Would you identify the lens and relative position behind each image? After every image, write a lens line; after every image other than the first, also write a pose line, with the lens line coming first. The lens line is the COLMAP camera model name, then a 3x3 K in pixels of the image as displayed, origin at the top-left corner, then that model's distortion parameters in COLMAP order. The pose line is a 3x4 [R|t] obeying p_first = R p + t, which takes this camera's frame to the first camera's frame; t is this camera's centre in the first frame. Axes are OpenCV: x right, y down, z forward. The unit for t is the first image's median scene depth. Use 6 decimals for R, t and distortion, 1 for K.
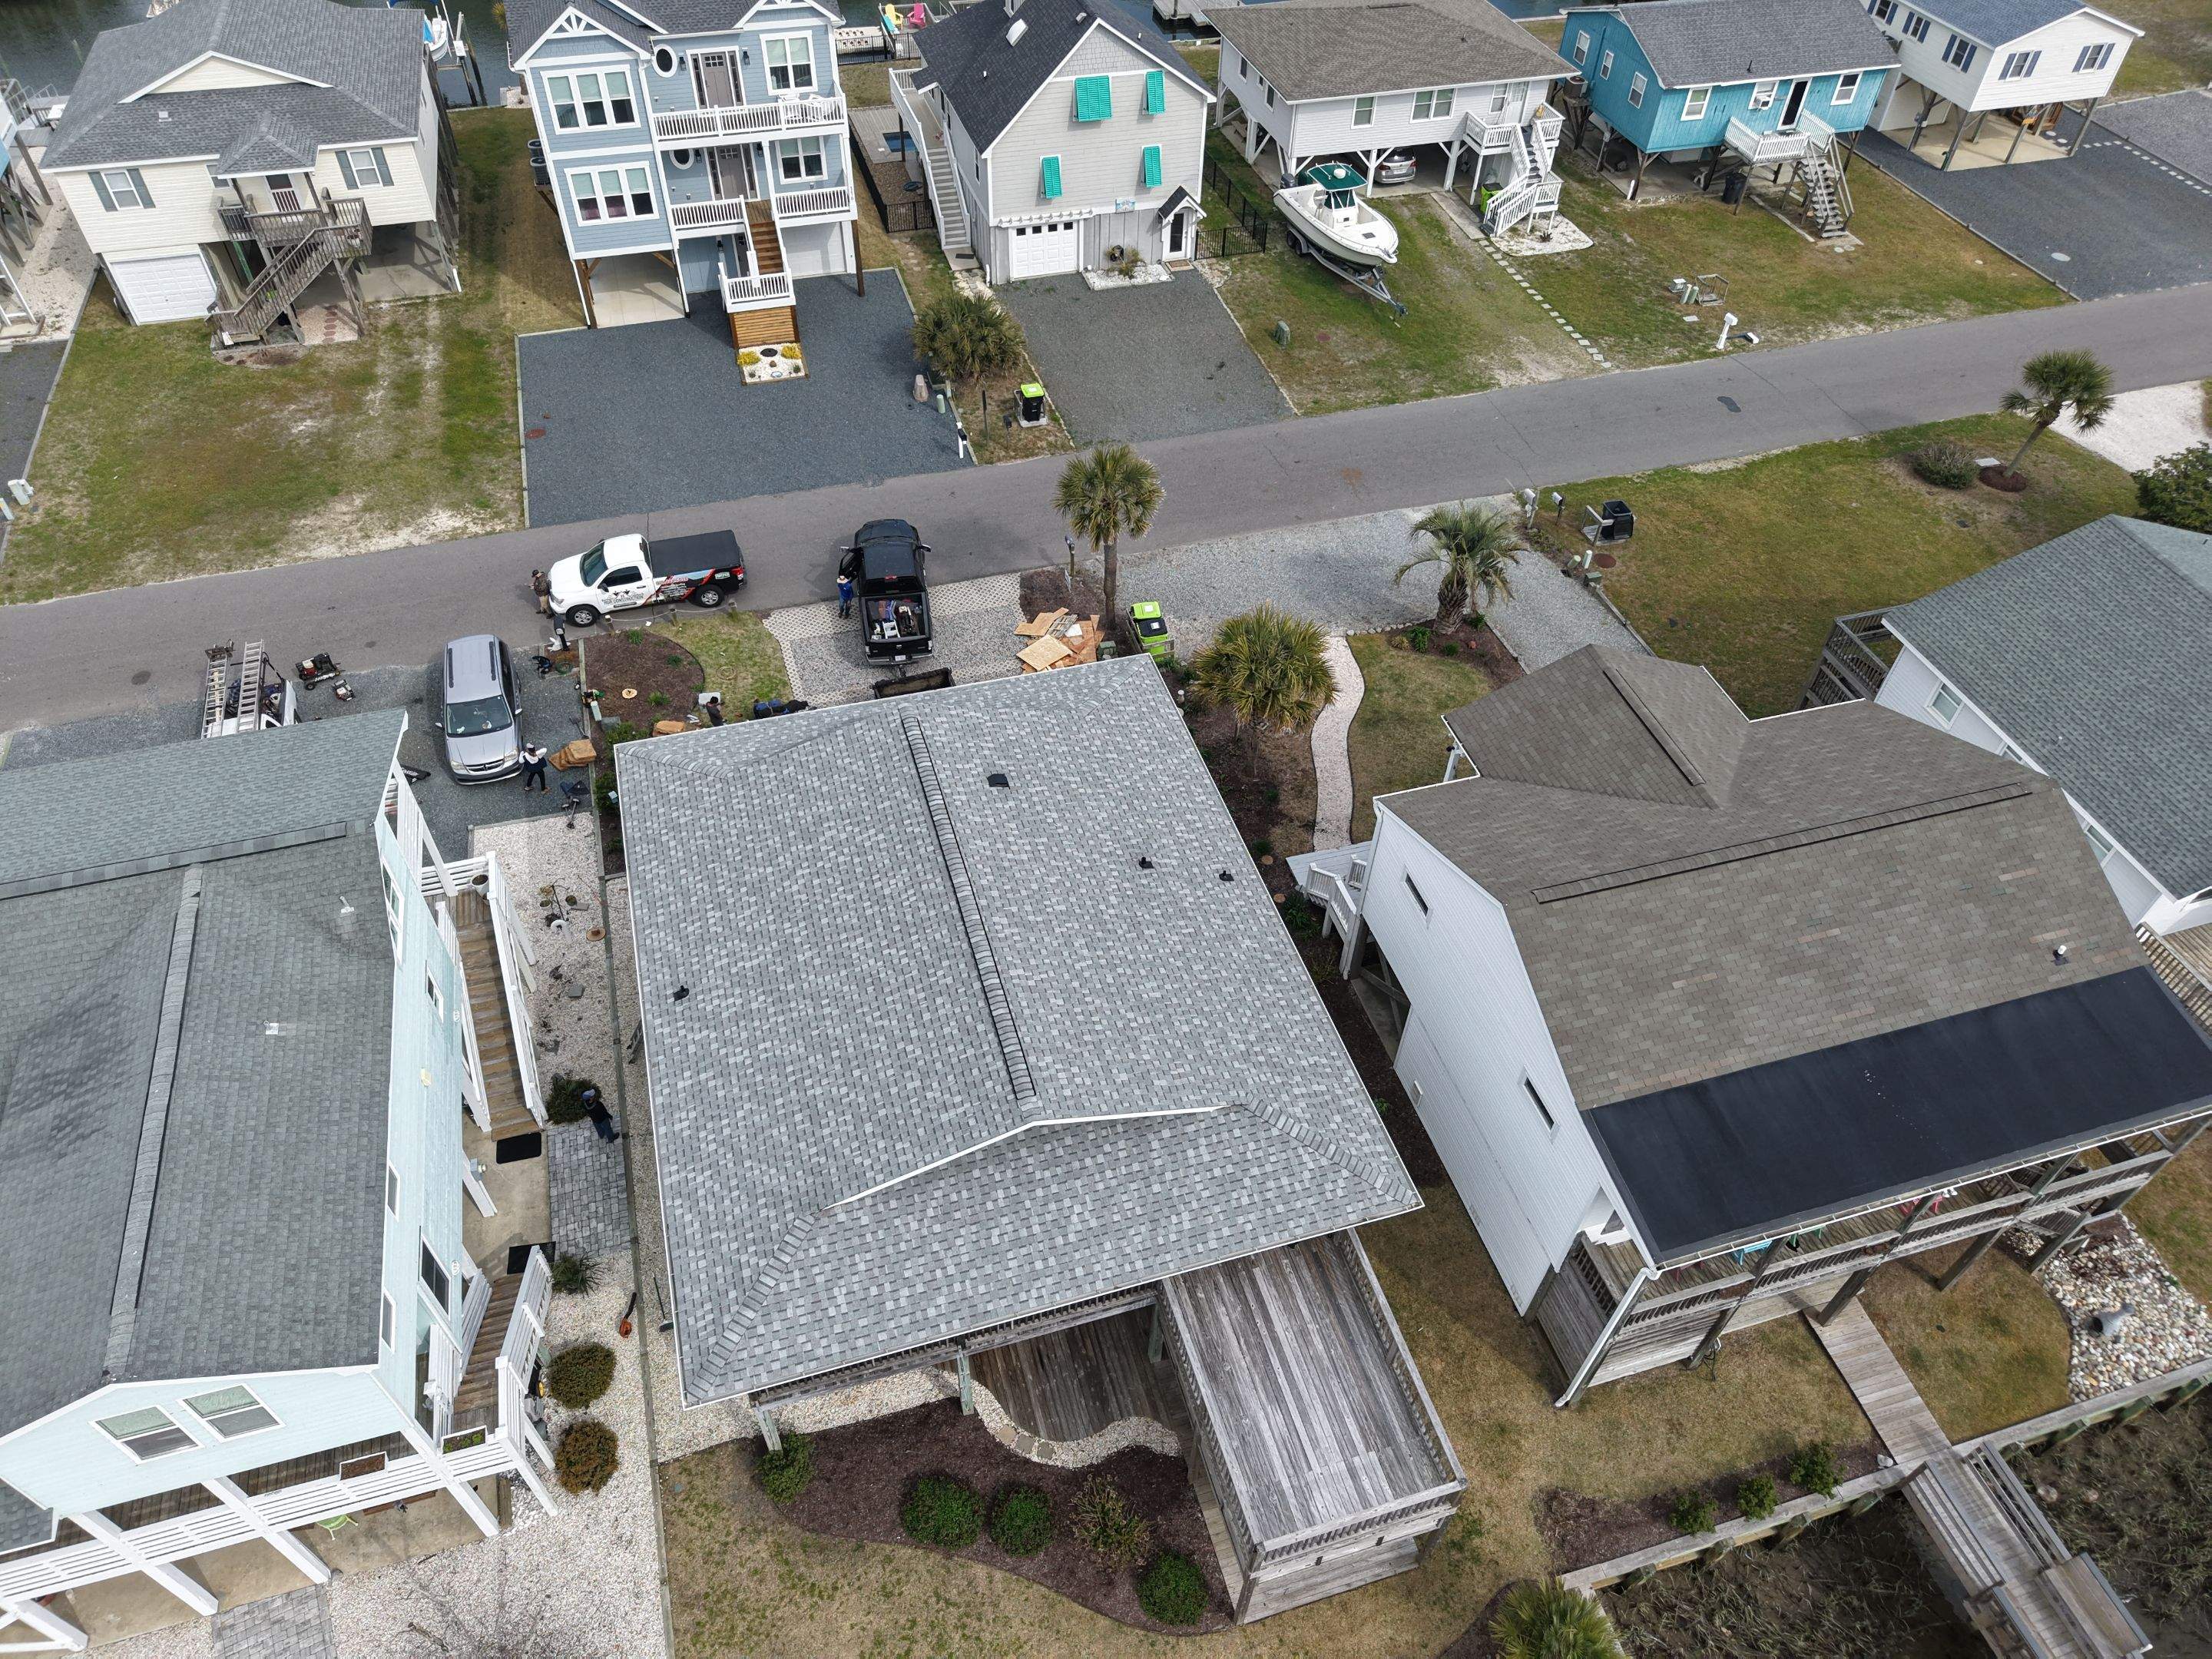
lens RADIAL K [[1487.1, 0, 1103.4], [0, 1487.1, 819.6], [0, 0, 1]] dist [0.014964, -0.014722]
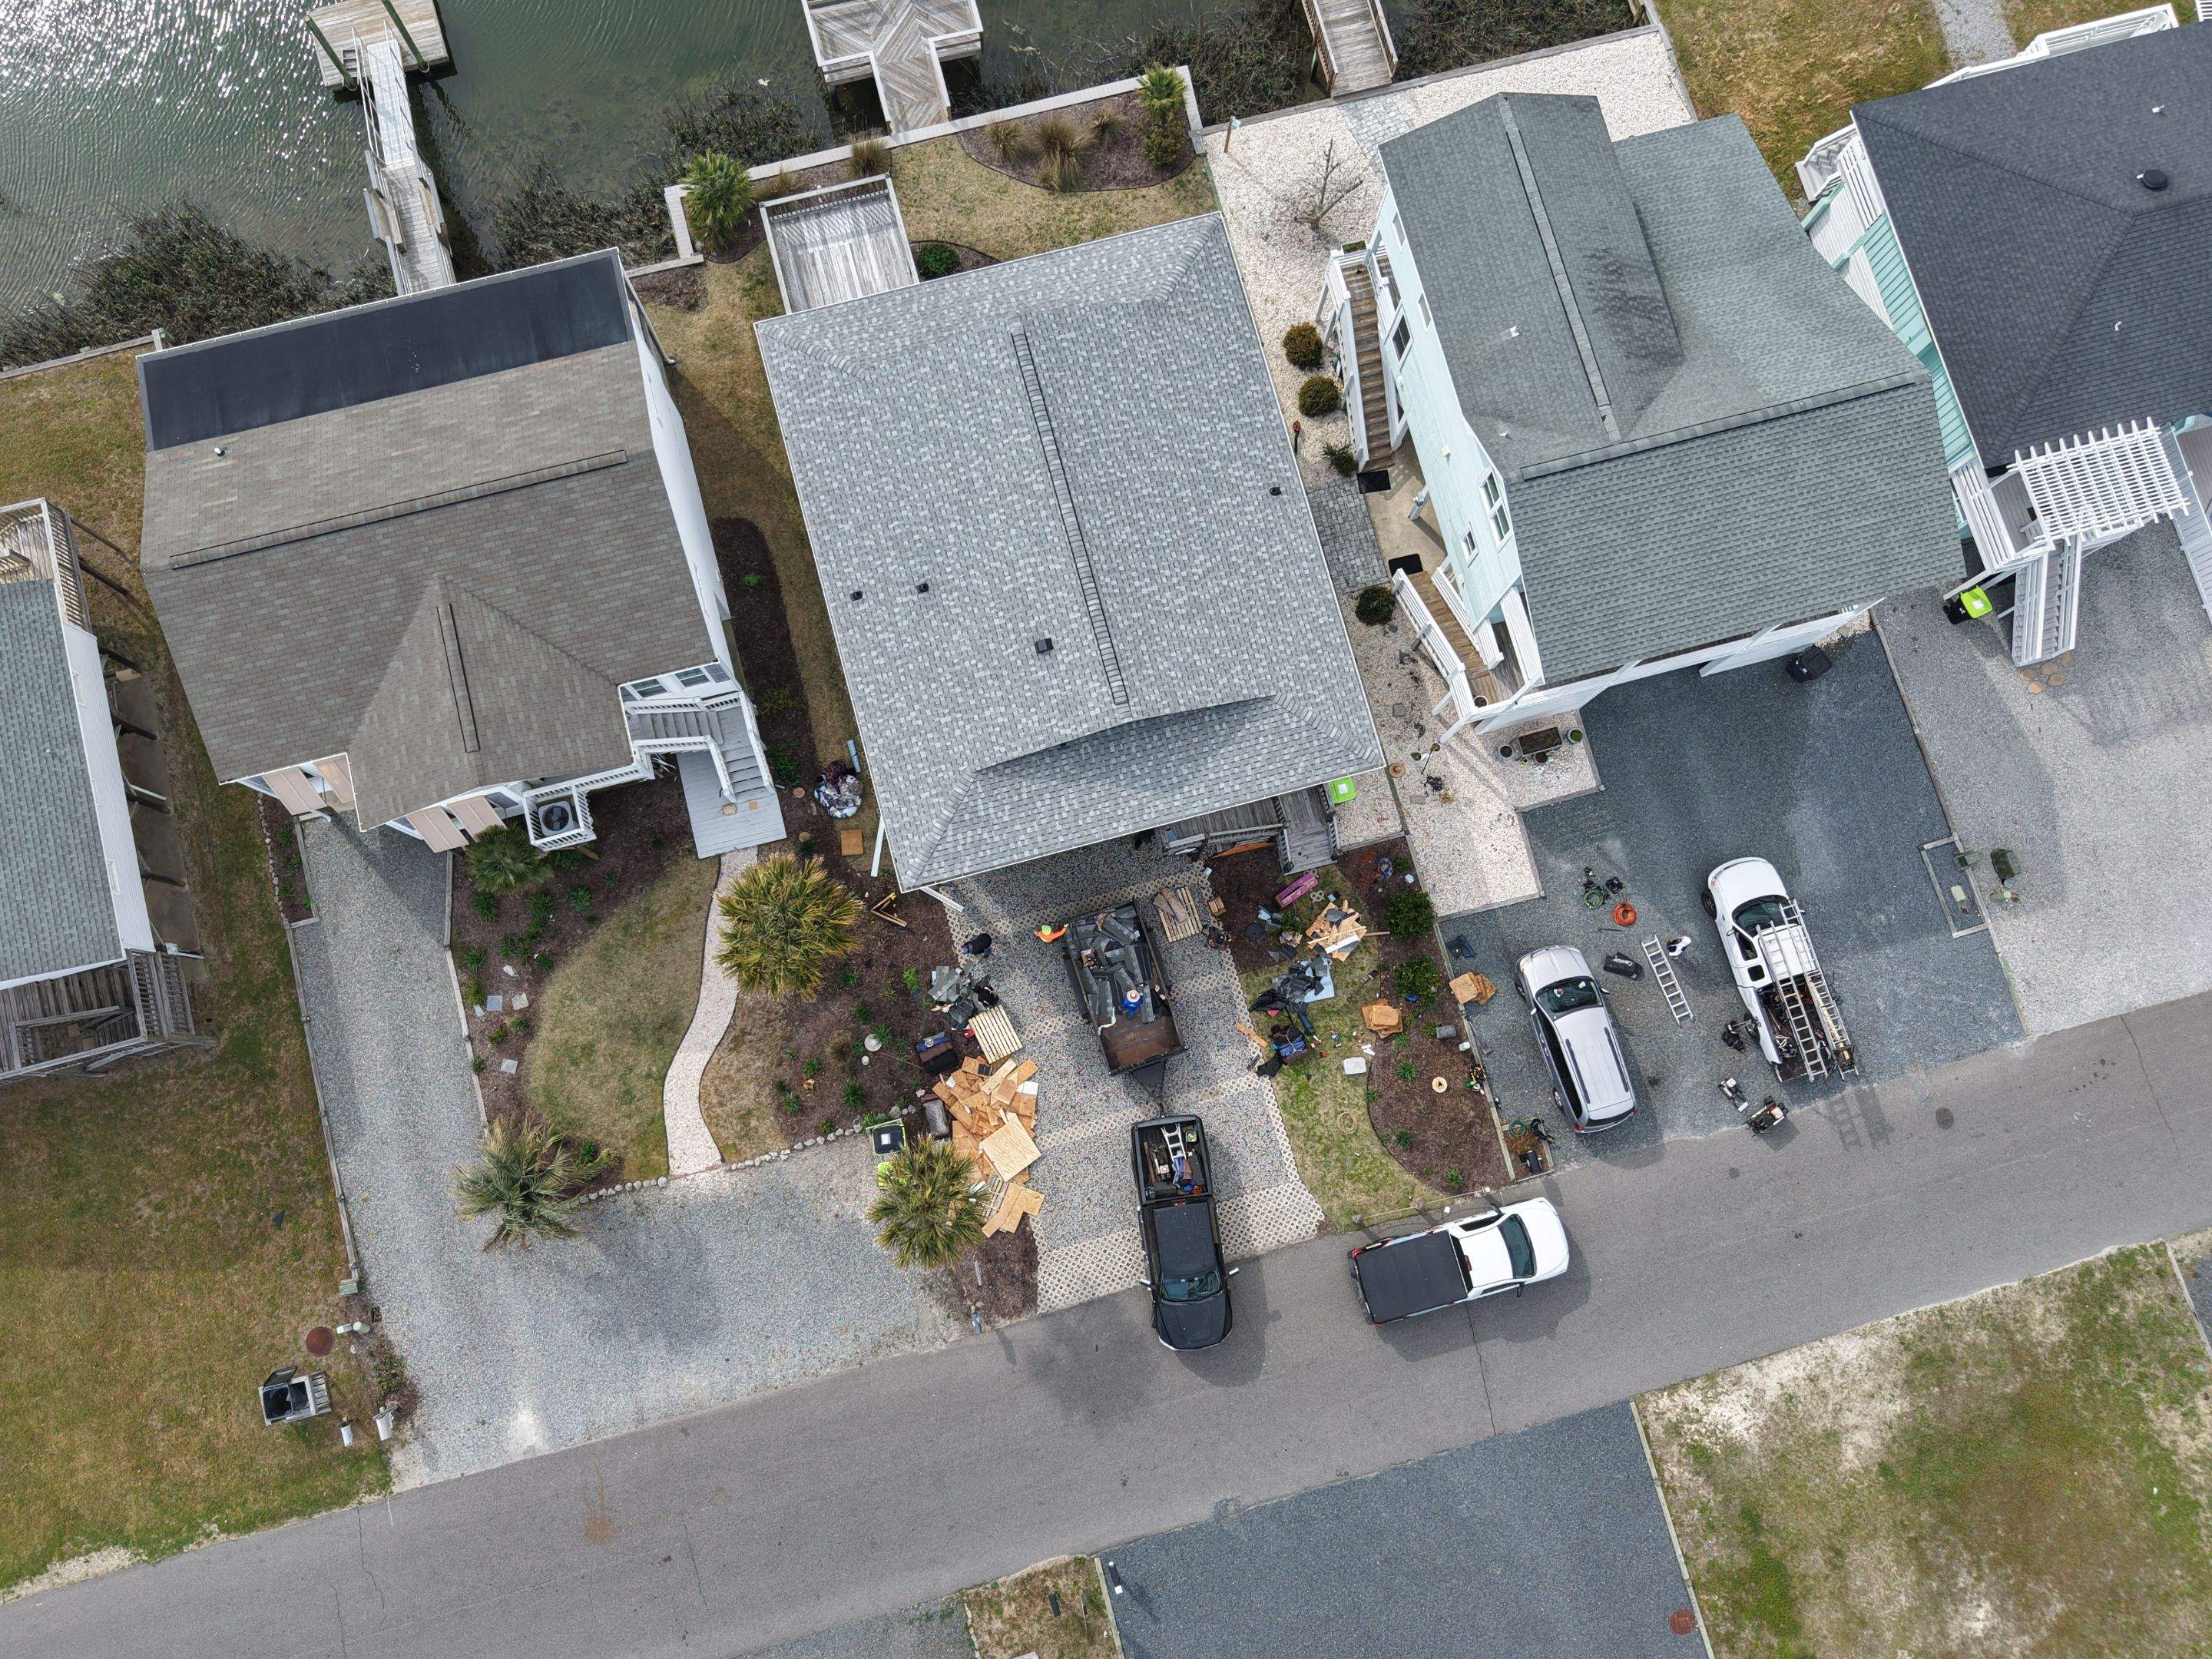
lens RADIAL K [[1695.5, 0, 1106.3], [0, 1695.5, 834.9], [0, 0, 1]] dist [0.020985, -0.025554]
pose [[-0.998283, -0.033082, -0.048348, -0.043003], [-0.019071, -0.596817, 0.802151, -0.847776], [-0.055391, 0.801695, 0.595161, 0.224249]]
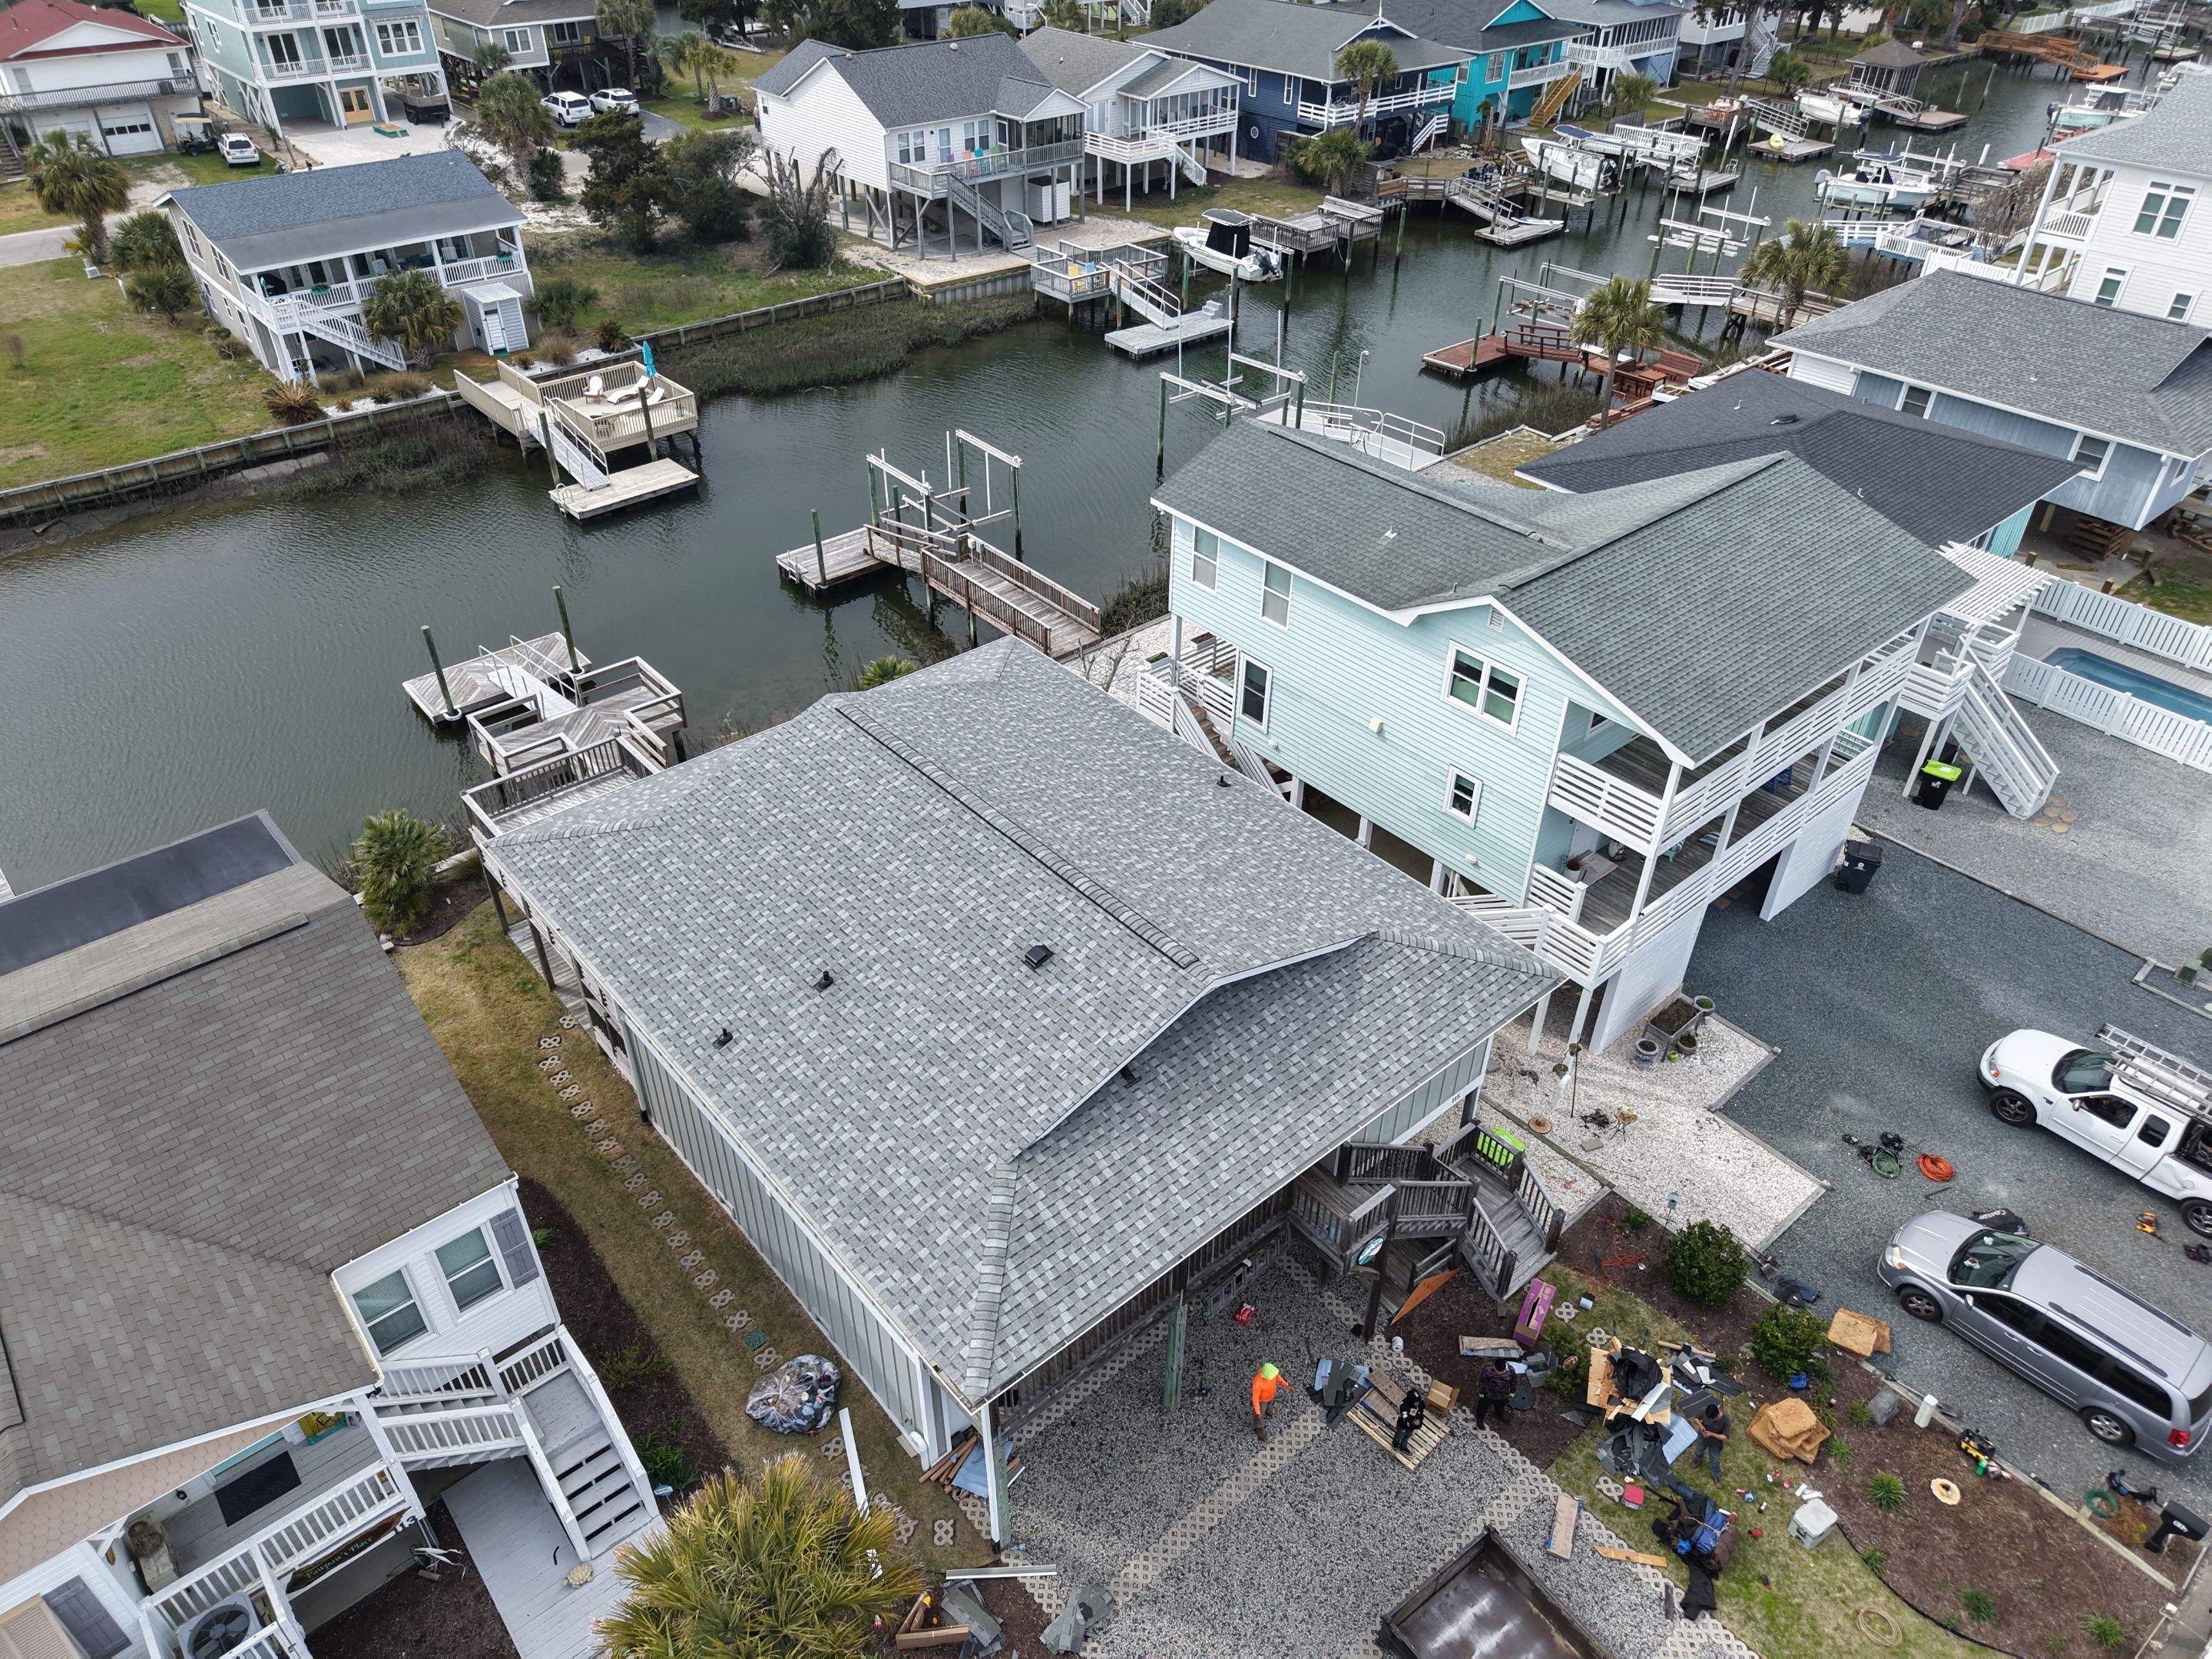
lens RADIAL K [[1487.1, 0, 1107.1], [0, 1487.1, 820.7], [0, 0, 1]] dist [0.014964, -0.014722]
pose [[-0.912761, 0.217825, -0.345571, 0.101635], [-0.313888, 0.167389, 0.934588, -0.535777], [0.261422, 0.961526, -0.084413, 0.711475]]
